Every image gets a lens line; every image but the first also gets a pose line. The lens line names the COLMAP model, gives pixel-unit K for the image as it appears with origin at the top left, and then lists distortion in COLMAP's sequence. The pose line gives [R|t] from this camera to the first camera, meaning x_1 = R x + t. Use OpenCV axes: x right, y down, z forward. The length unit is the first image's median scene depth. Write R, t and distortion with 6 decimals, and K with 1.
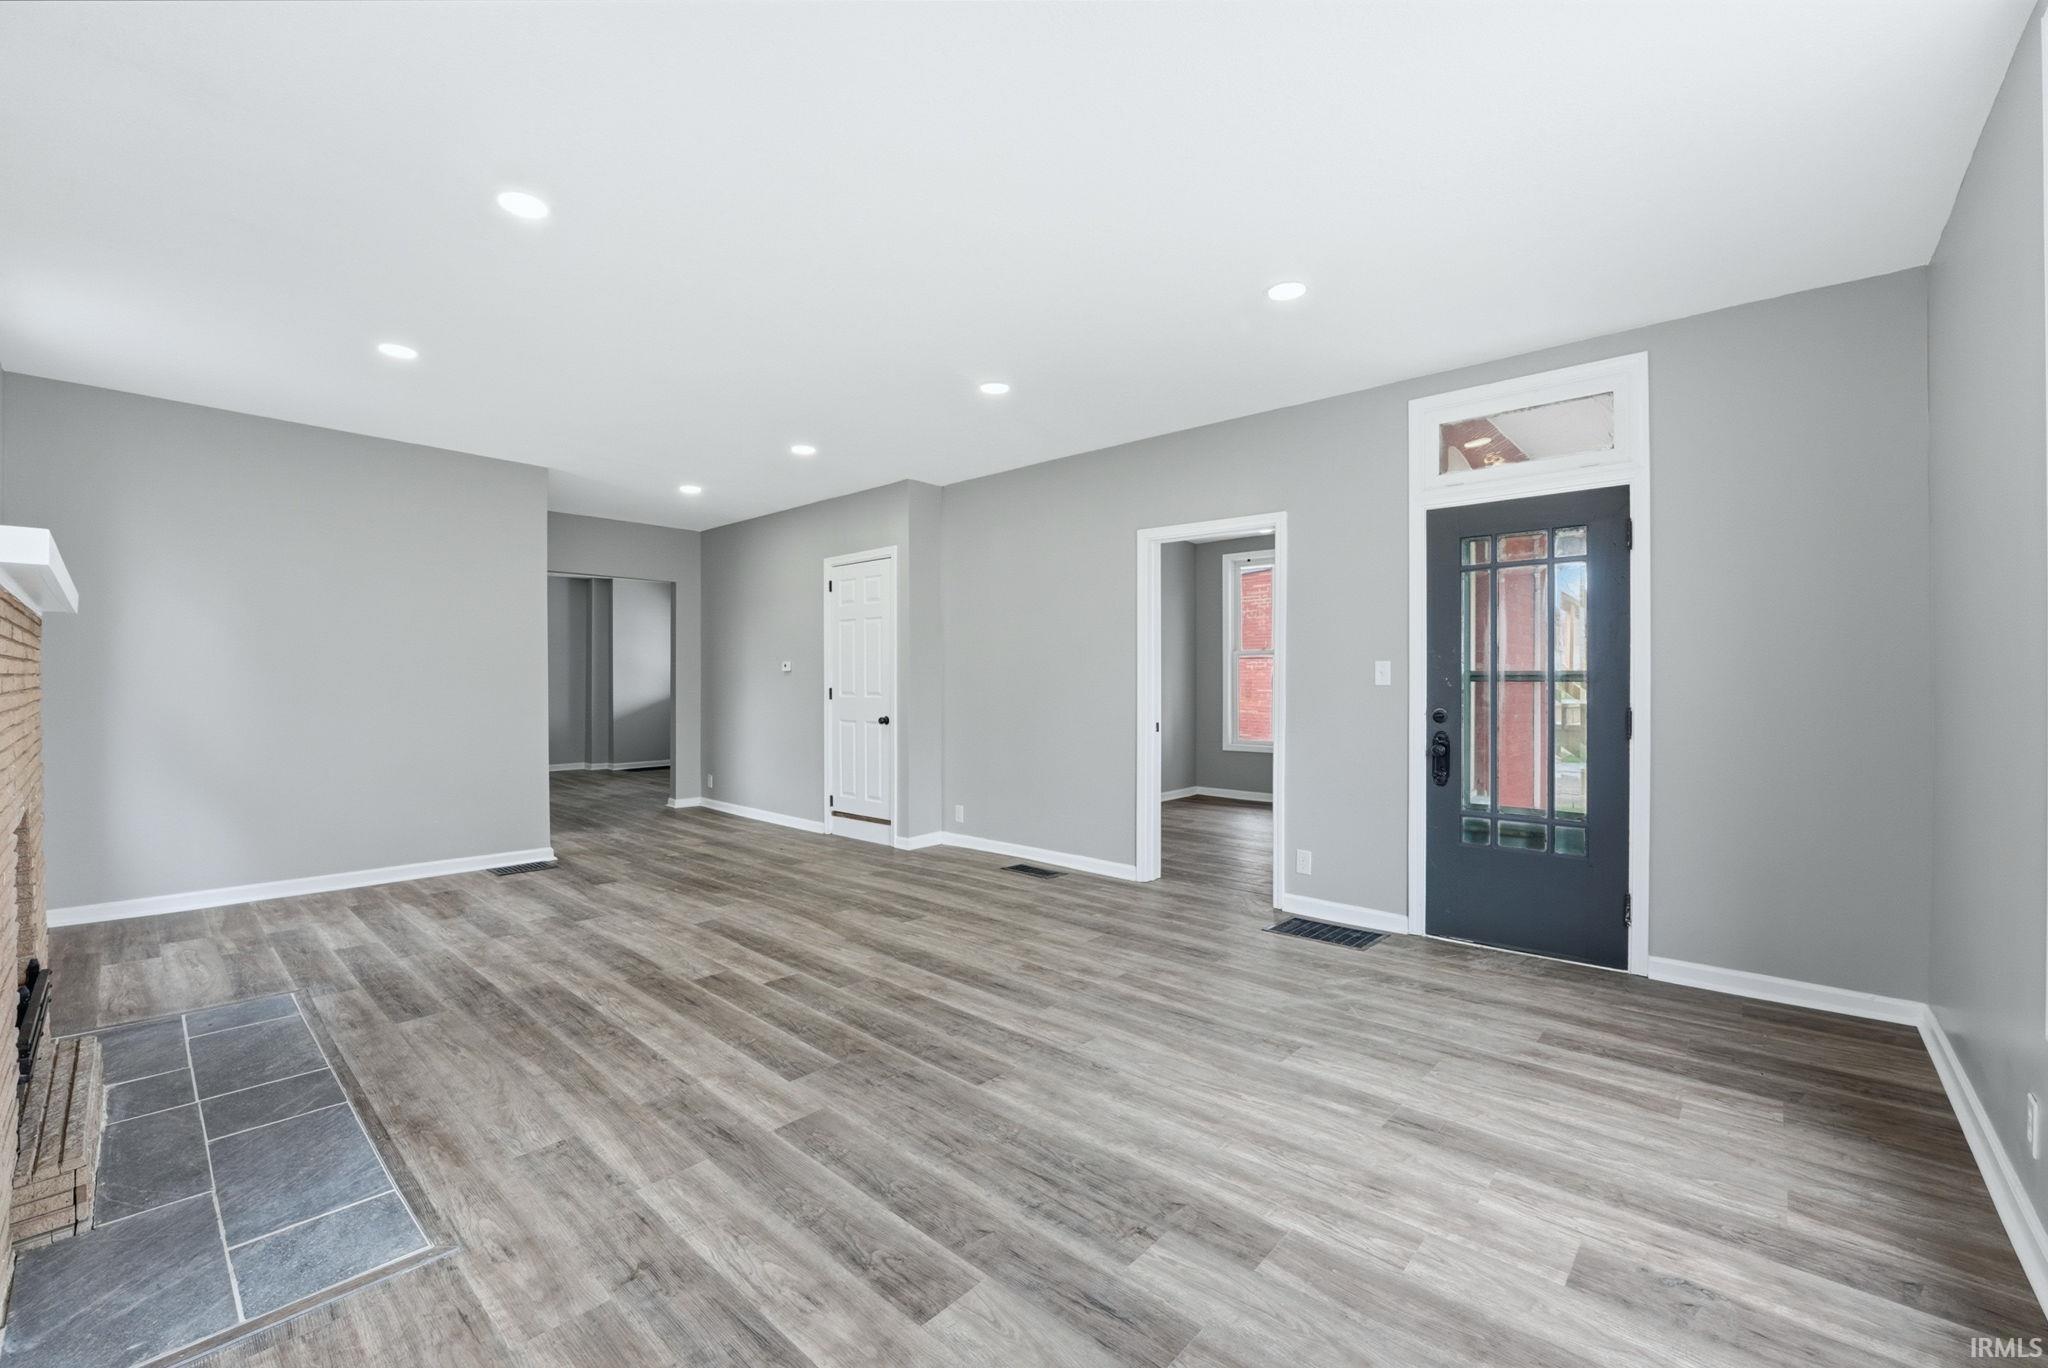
lens RADIAL K [[854.1, 0, 1034.4], [0, 854.1, 682.4], [0, 0, 1]] dist [-0.026263, 0.000096]
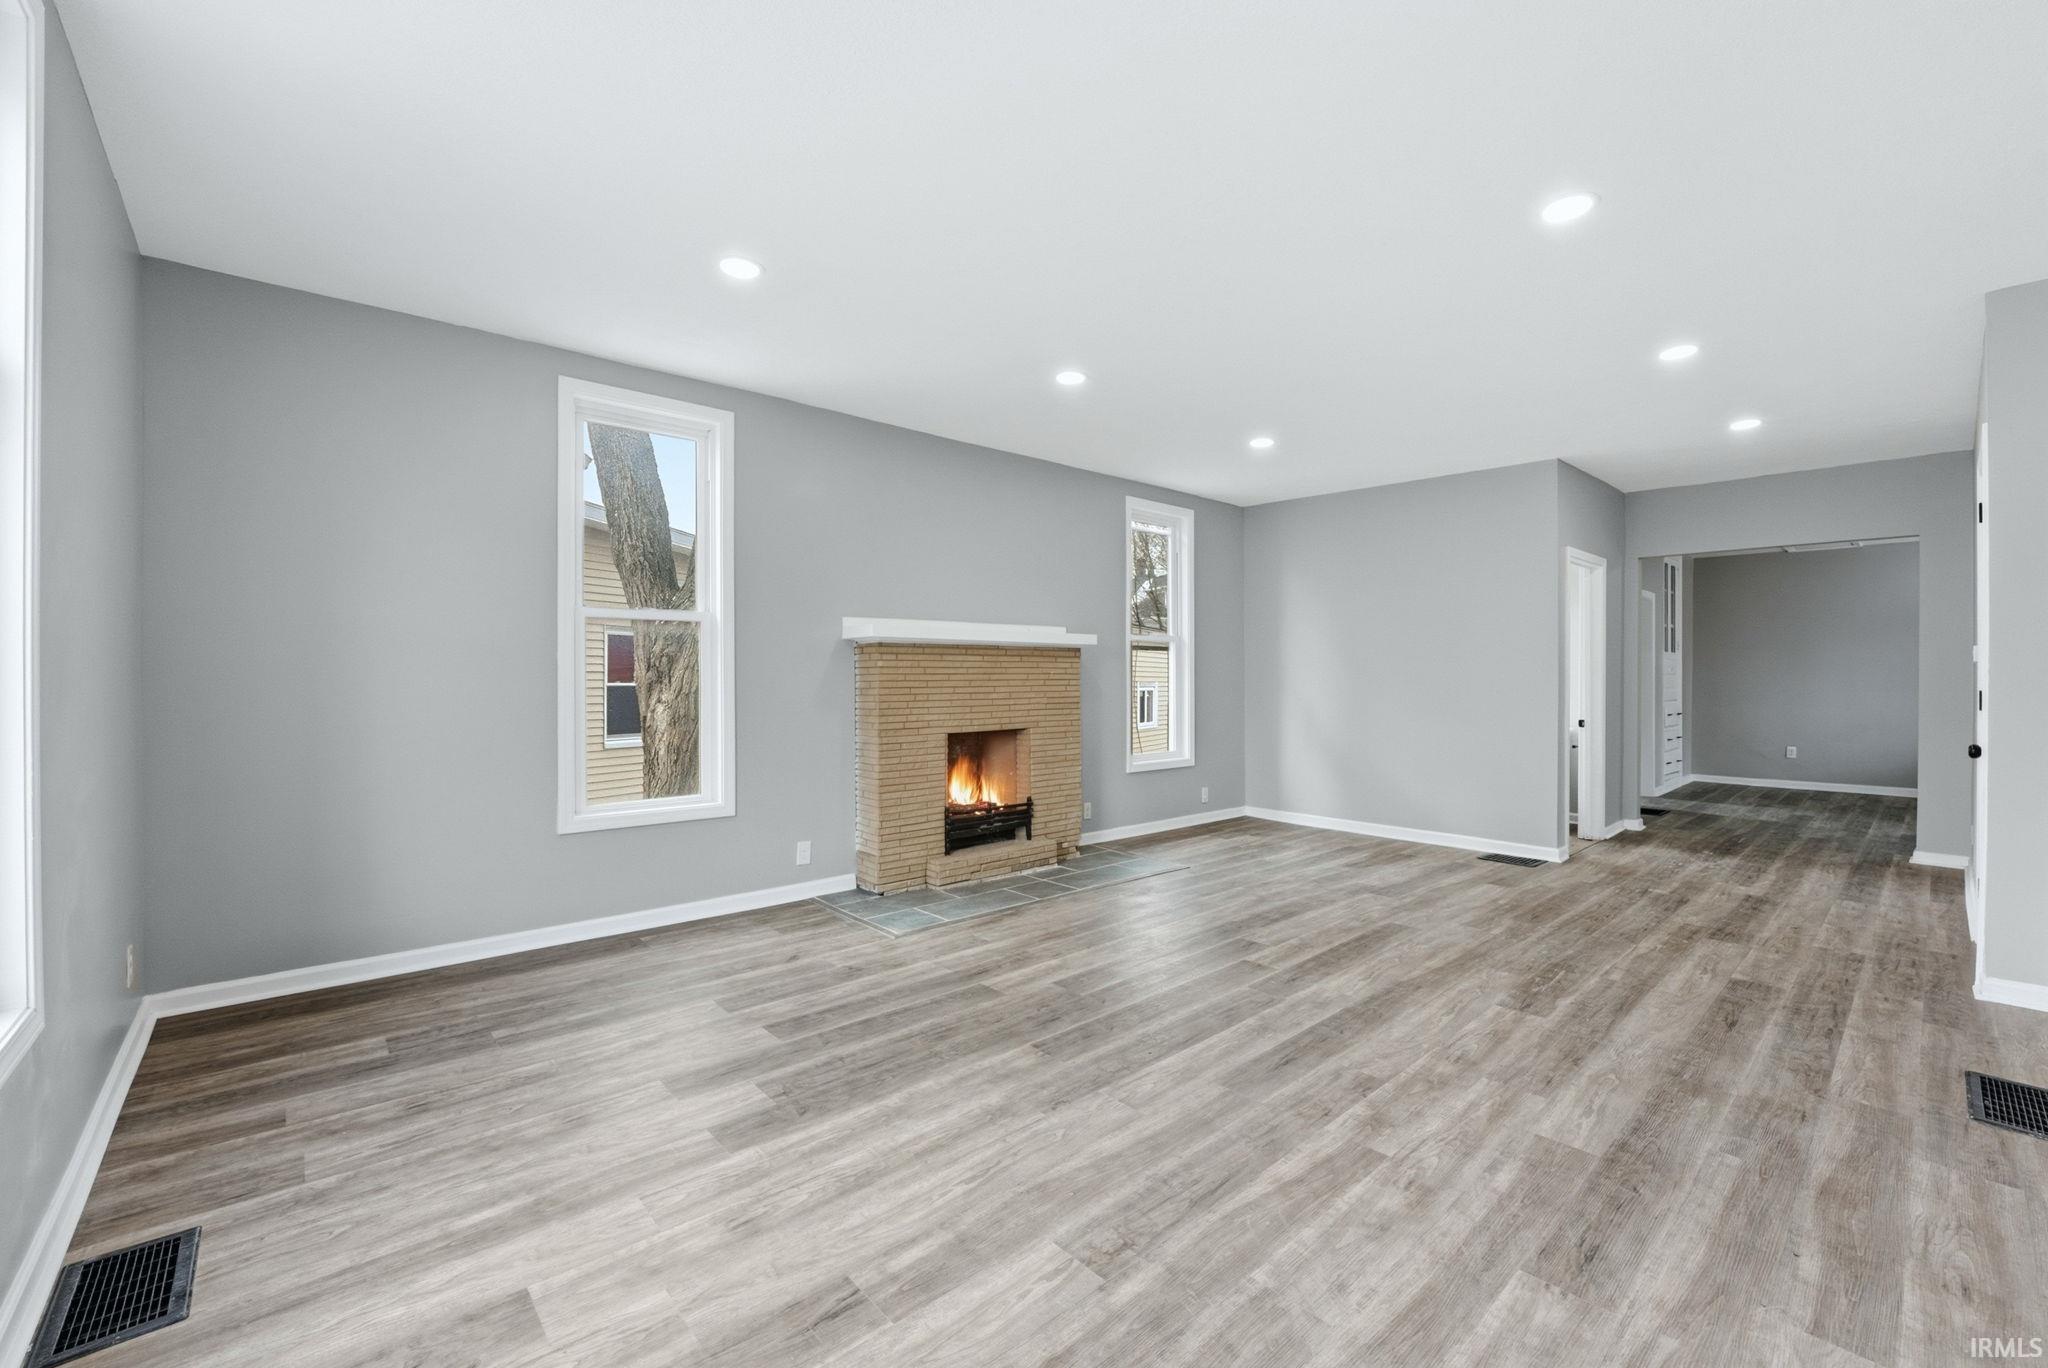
lens RADIAL K [[831.5, 0, 1016.0], [0, 831.5, 692.7], [0, 0, 1]] dist [-0.020887, 0.000255]
pose [[-0.121230, 0.018359, -0.992455, 0.723042], [-0.003556, 0.999814, 0.018930, -0.002450], [0.992618, 0.005824, -0.121142, 0.805784]]
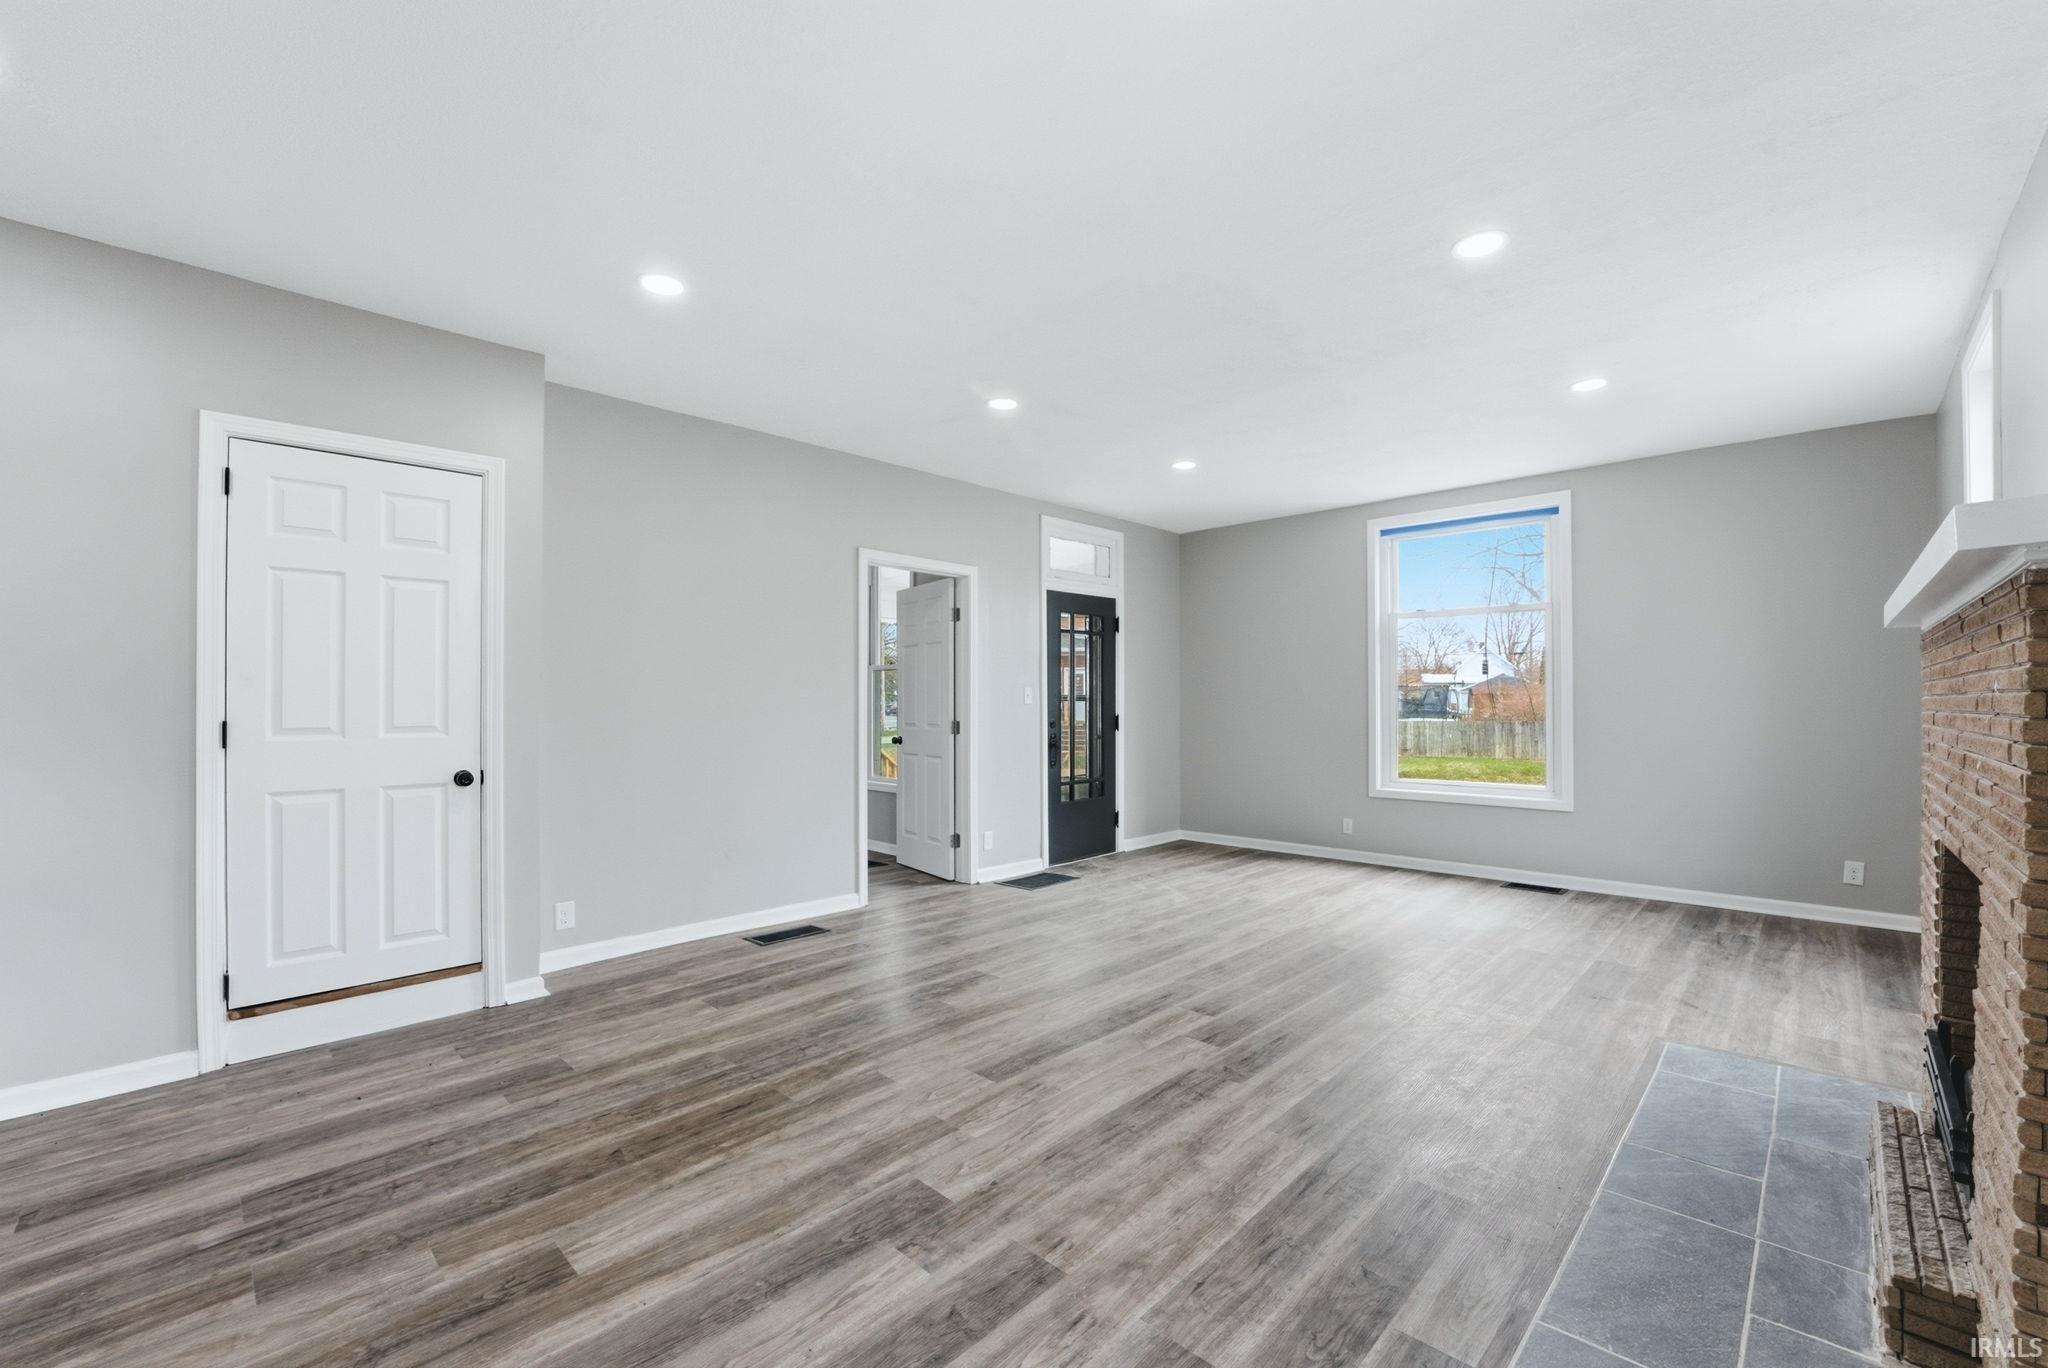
lens RADIAL K [[854.1, 0, 1034.4], [0, 854.1, 682.4], [0, 0, 1]] dist [-0.026263, 0.000096]
pose [[0.021663, 0.018763, 0.999589, -1.241998], [0.004056, 0.999814, -0.018855, -0.005938], [-0.999757, 0.004462, 0.021583, 1.135152]]
